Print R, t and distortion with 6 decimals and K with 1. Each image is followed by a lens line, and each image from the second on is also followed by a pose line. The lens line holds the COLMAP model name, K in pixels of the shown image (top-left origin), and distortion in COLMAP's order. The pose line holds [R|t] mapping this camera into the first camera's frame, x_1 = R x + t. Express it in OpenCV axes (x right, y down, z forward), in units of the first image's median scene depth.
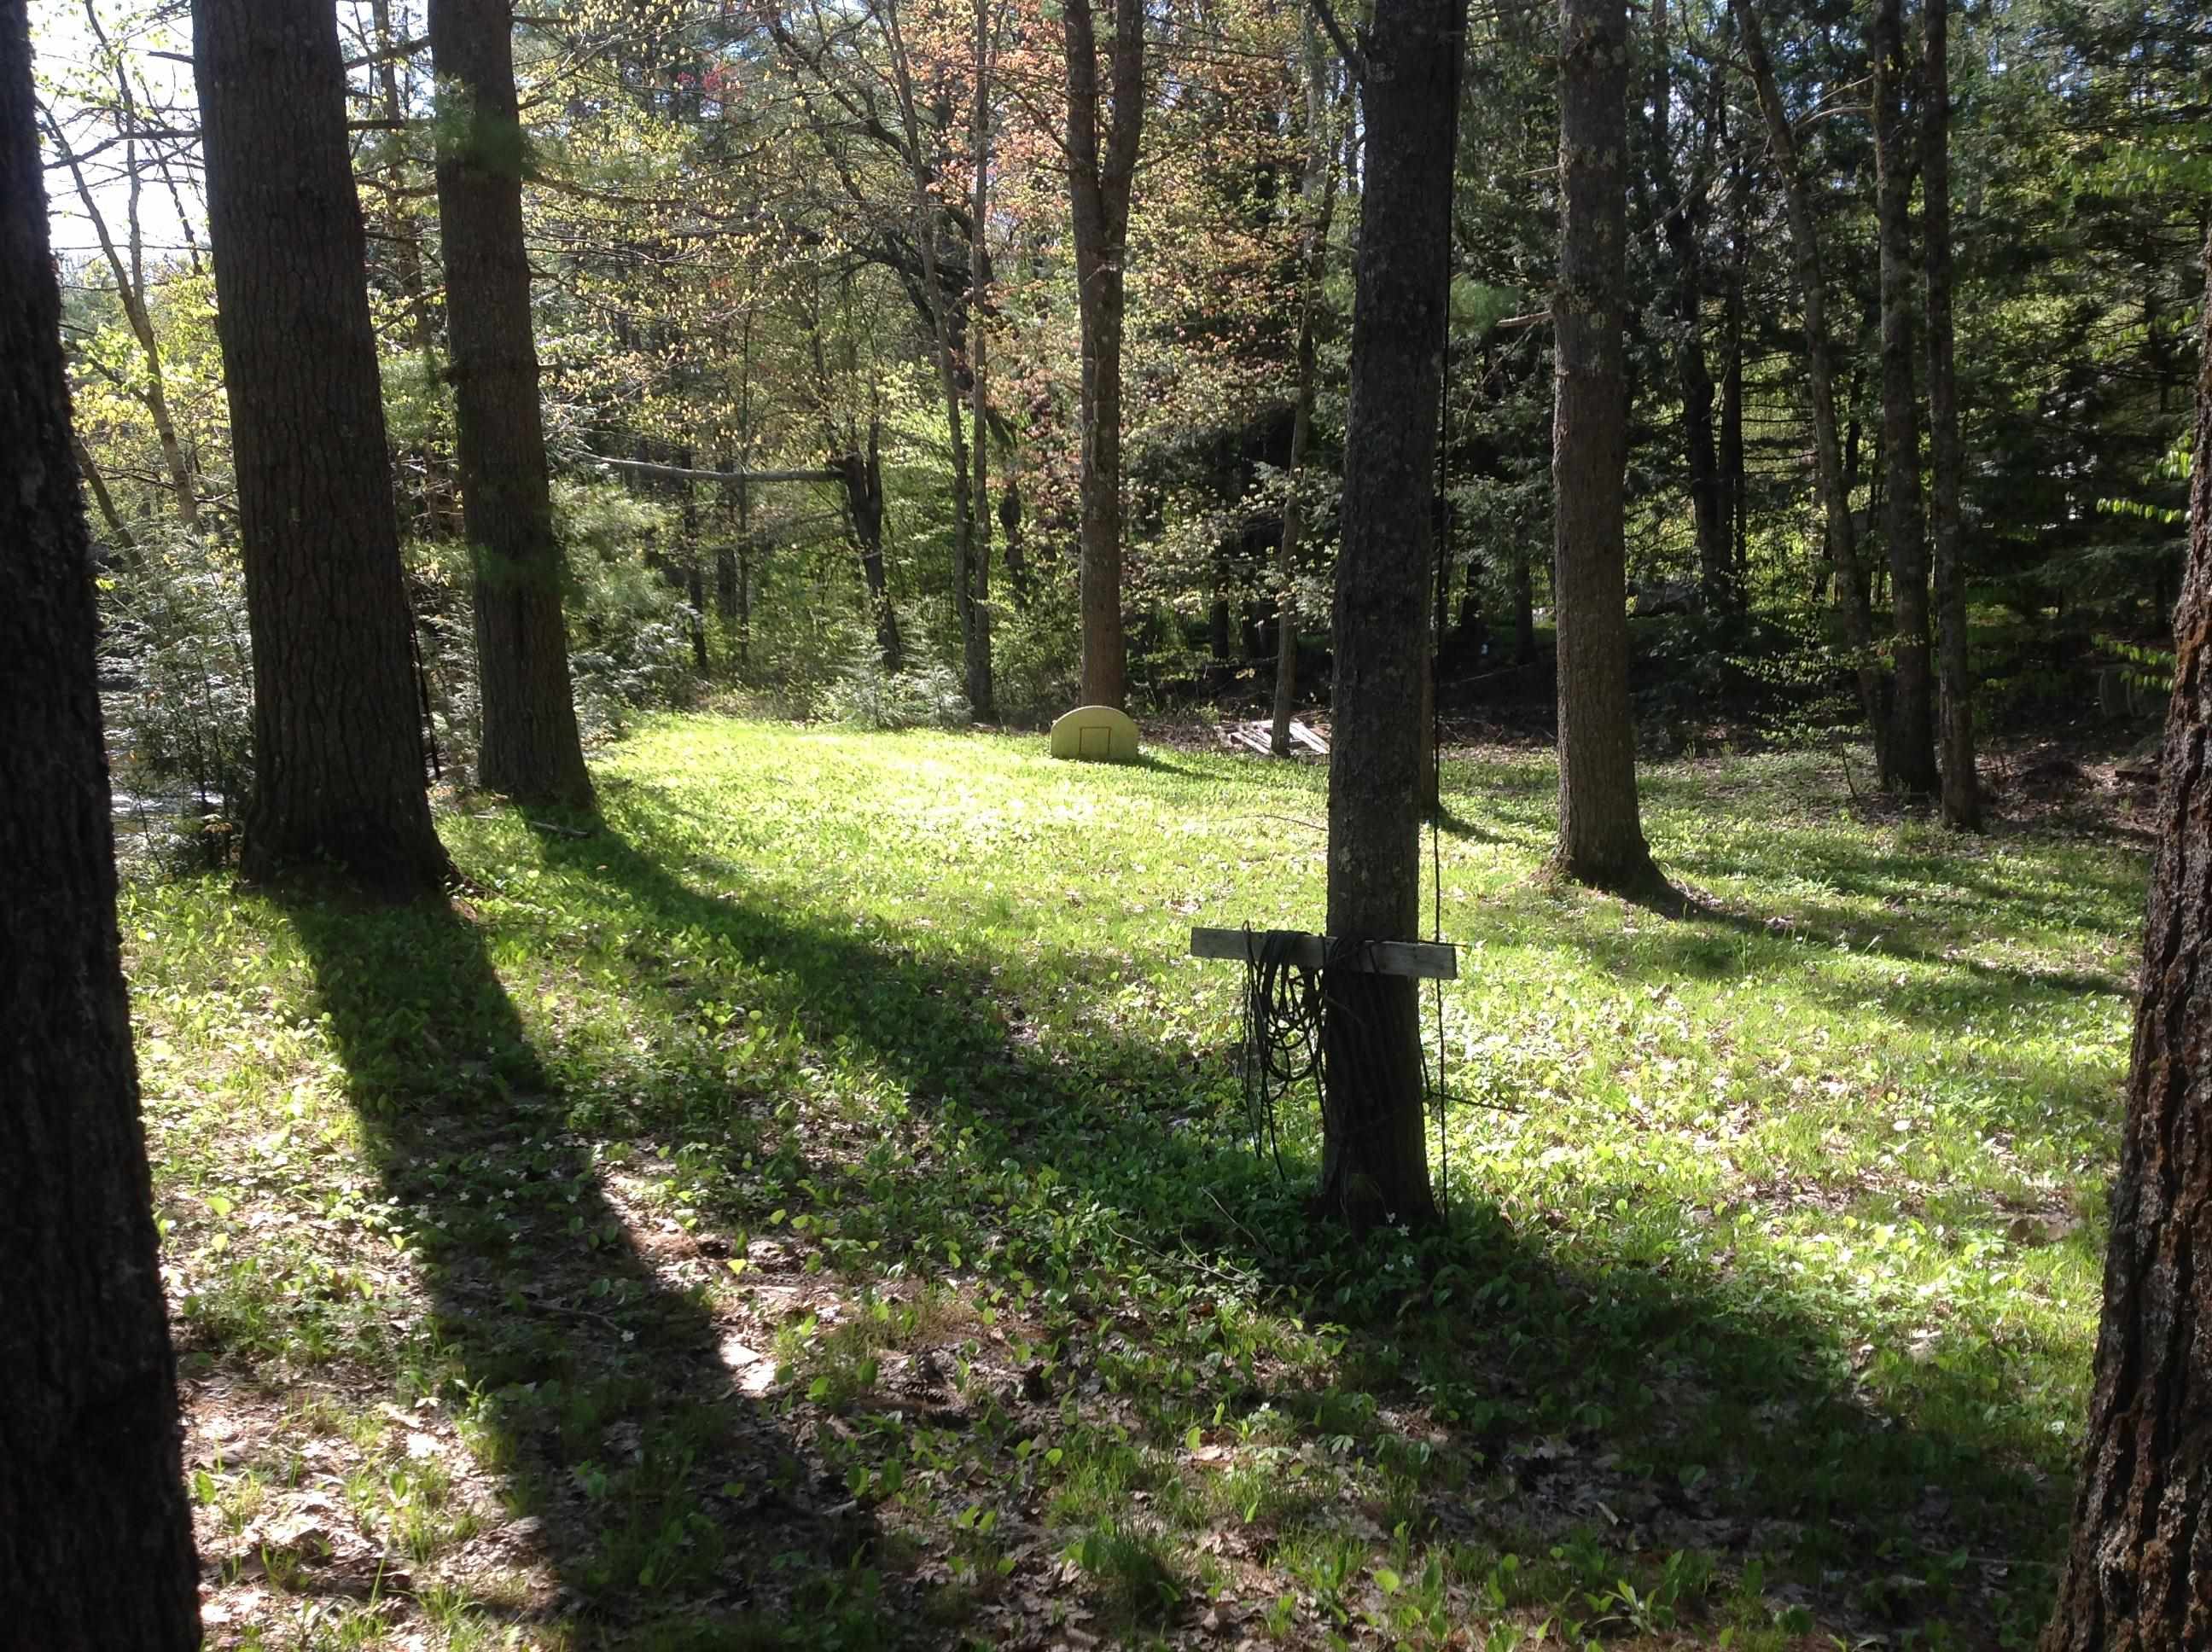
lens RADIAL K [[2053.5, 0, 1113.7], [0, 2053.5, 858.9], [0, 0, 1]] dist [0.180521, -0.413532]
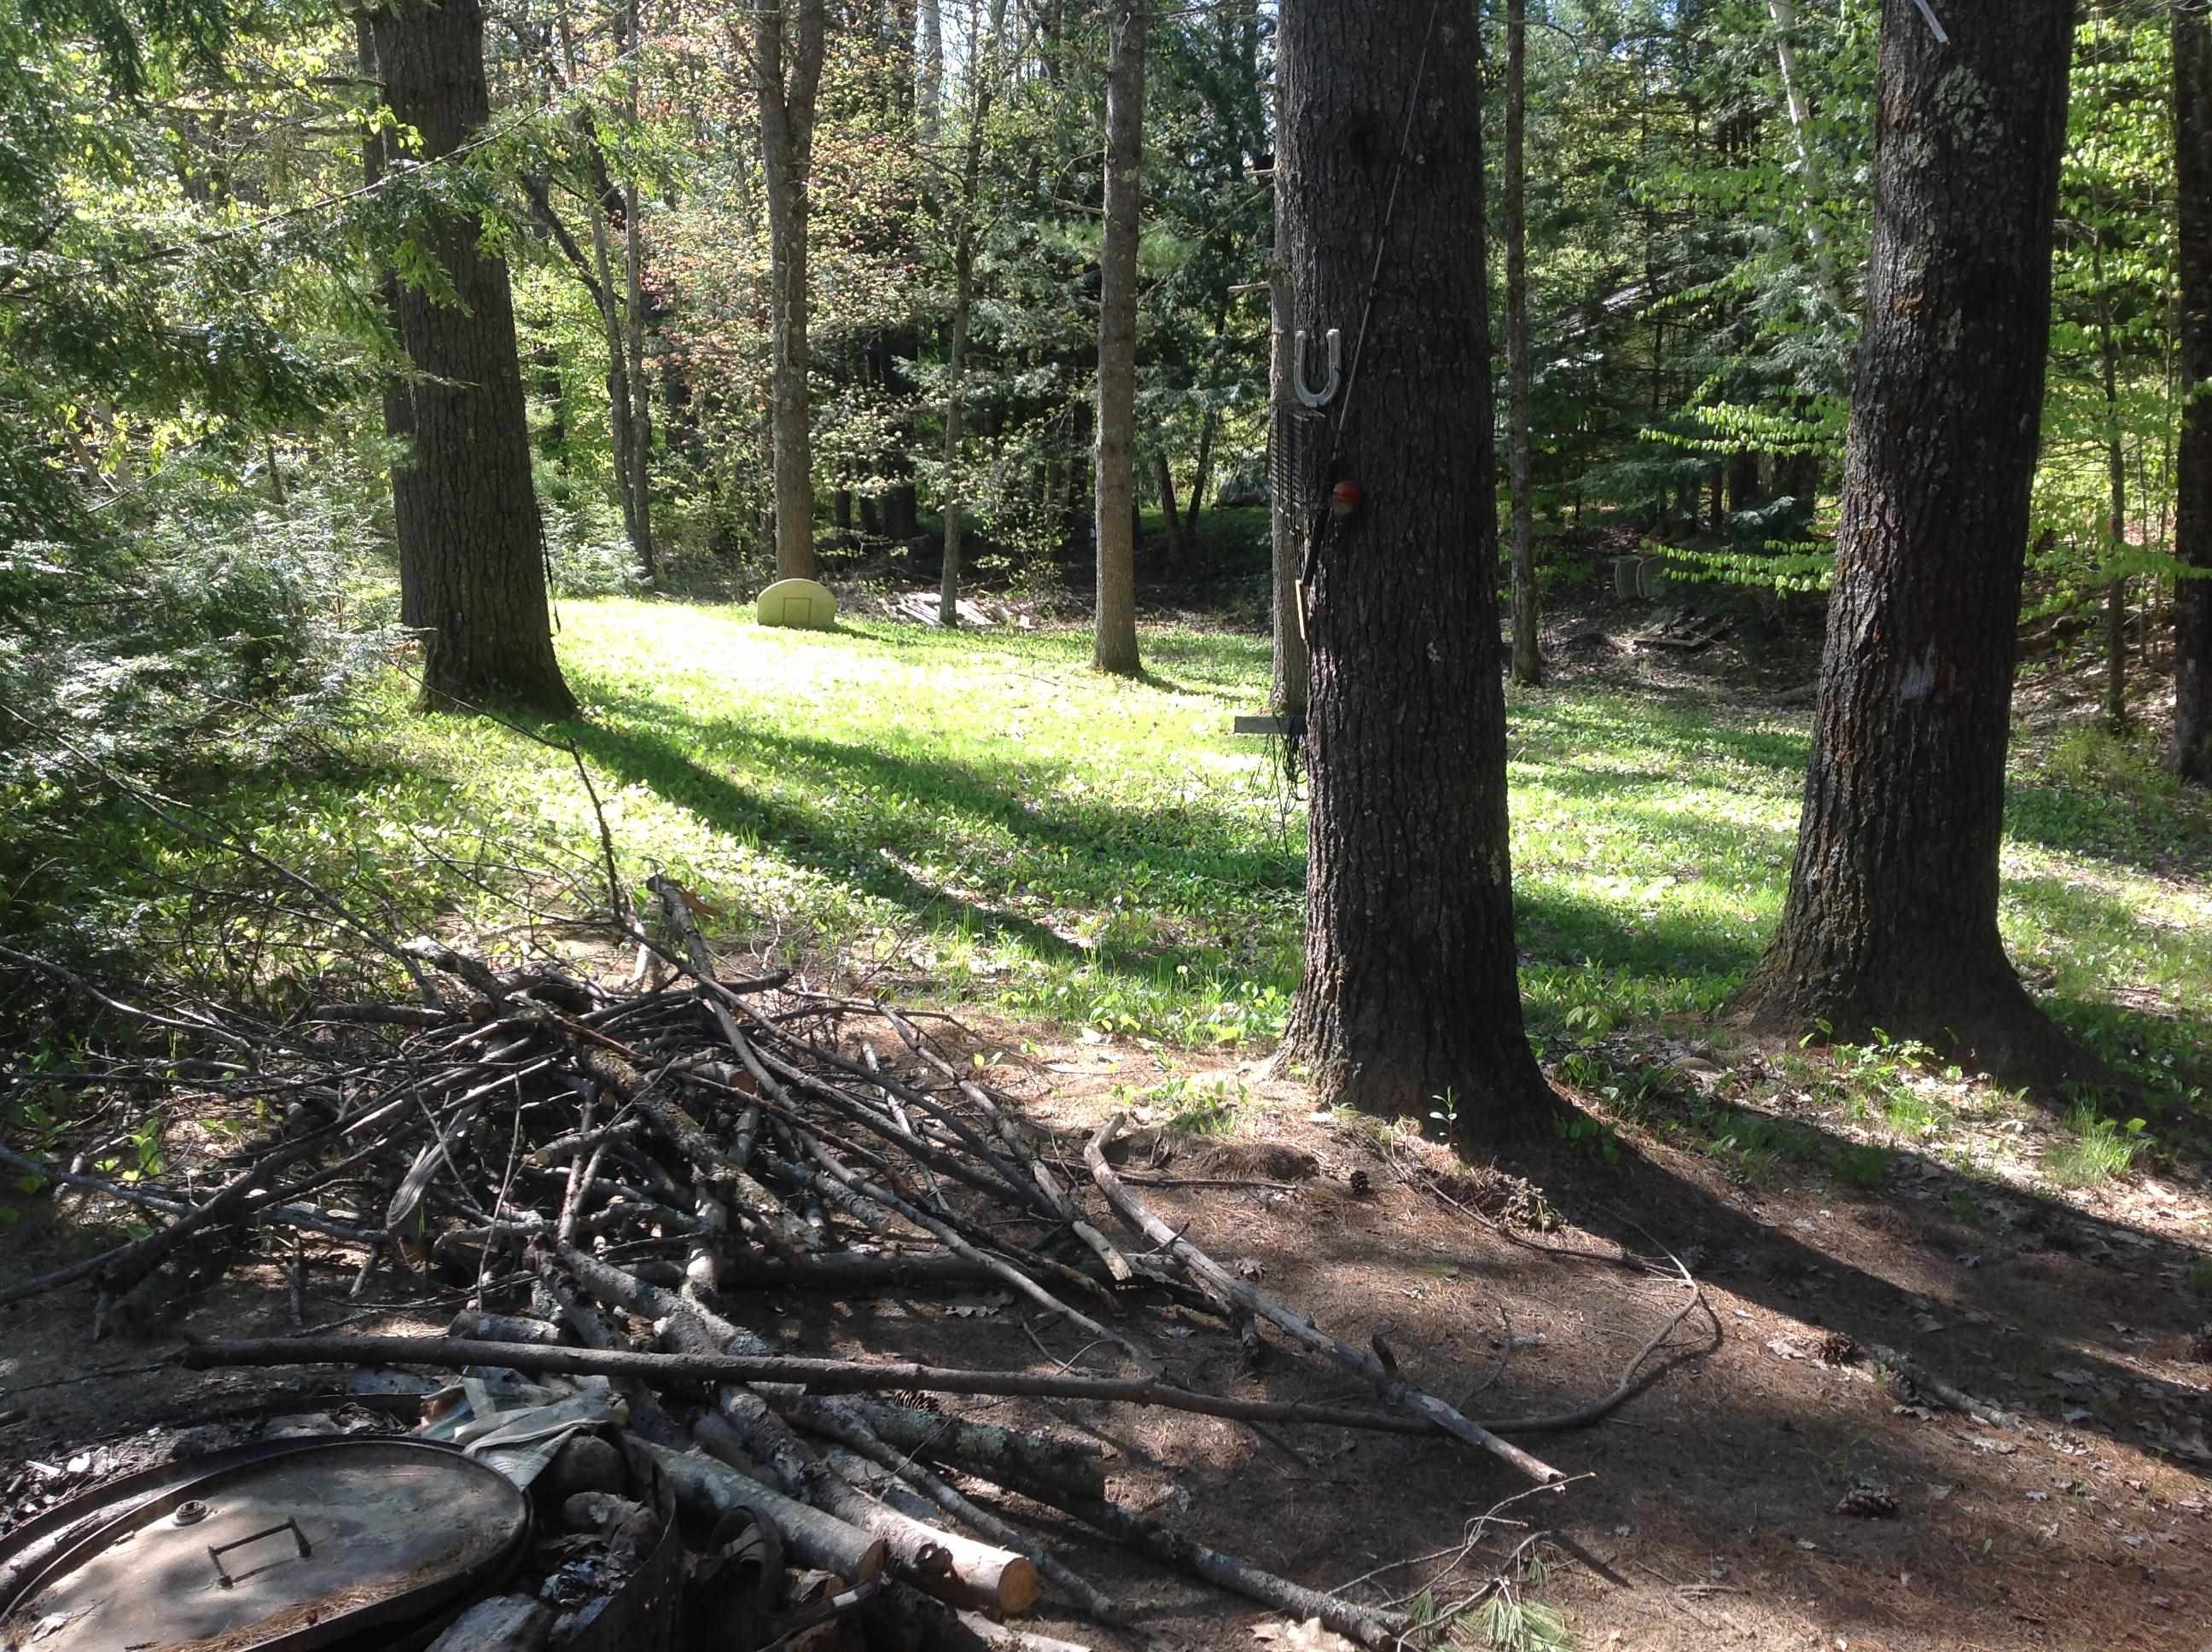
lens RADIAL K [[2055.3, 0, 1114.1], [0, 2055.3, 880.4], [0, 0, 1]] dist [0.189668, -0.429444]
pose [[0.973148, -0.020112, 0.229300, -0.110065], [0.004040, 0.997514, 0.070347, 0.011648], [-0.230145, -0.067531, 0.970810, -0.156189]]
